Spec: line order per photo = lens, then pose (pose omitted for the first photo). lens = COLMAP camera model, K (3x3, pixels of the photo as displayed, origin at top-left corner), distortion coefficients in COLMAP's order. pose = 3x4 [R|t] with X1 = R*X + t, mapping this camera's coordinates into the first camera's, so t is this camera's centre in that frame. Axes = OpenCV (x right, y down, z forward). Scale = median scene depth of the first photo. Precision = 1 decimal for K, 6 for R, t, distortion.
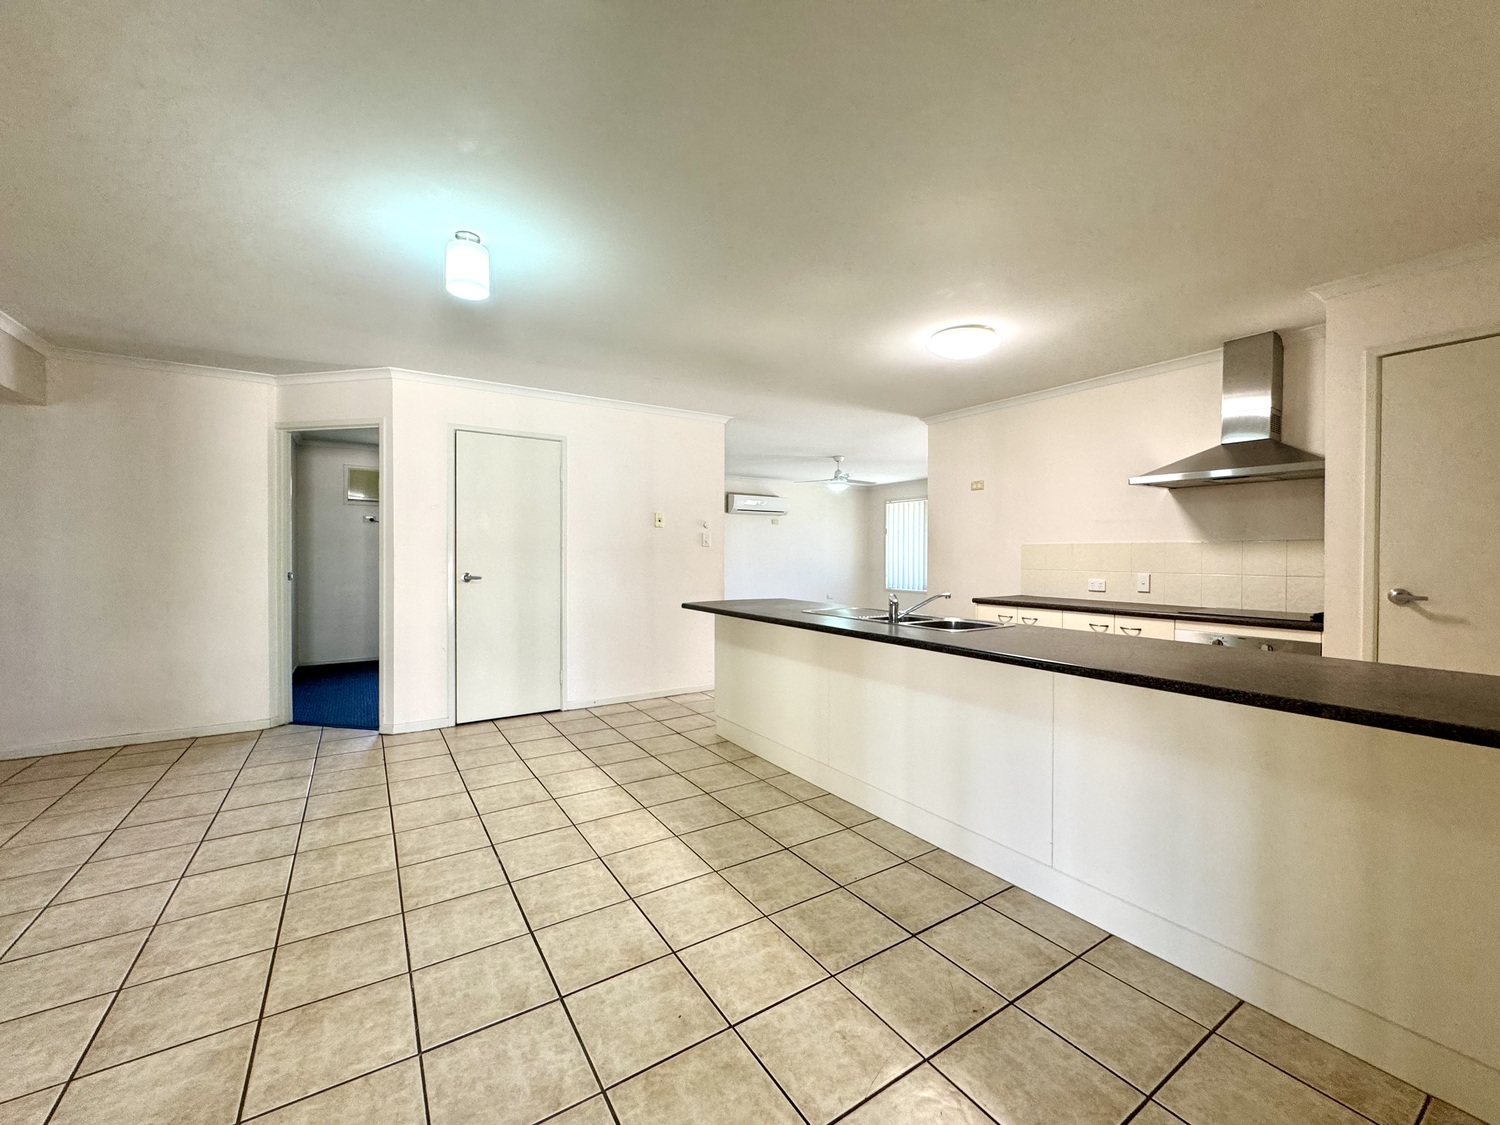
lens RADIAL K [[597.4, 0, 699.3], [0, 597.4, 559.8], [0, 0, 1]] dist [0.096497, 0.000023]
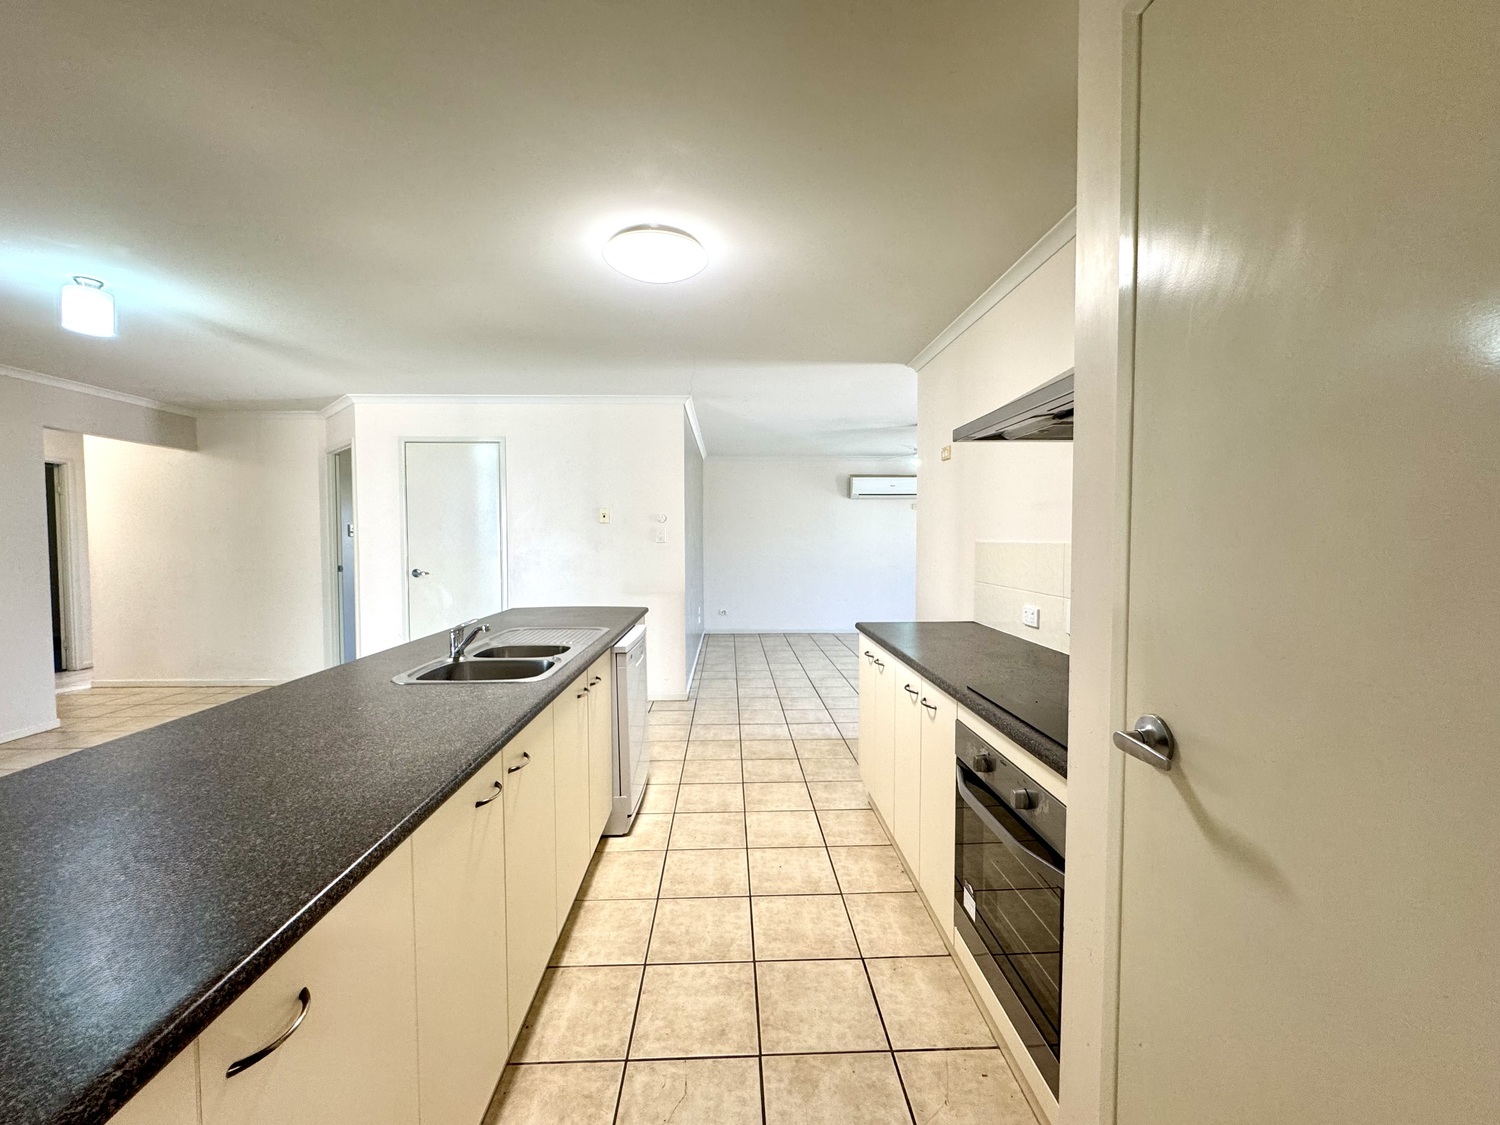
lens RADIAL K [[597.3, 0, 750.0], [0, 597.3, 562.5], [0, 0, 1]] dist [-0.010439, 0.000065]
pose [[0.884328, 0.006559, -0.466820, 0.317586], [0.006550, 0.999629, 0.026454, -0.009671], [0.466821, -0.026451, 0.883956, 0.163994]]
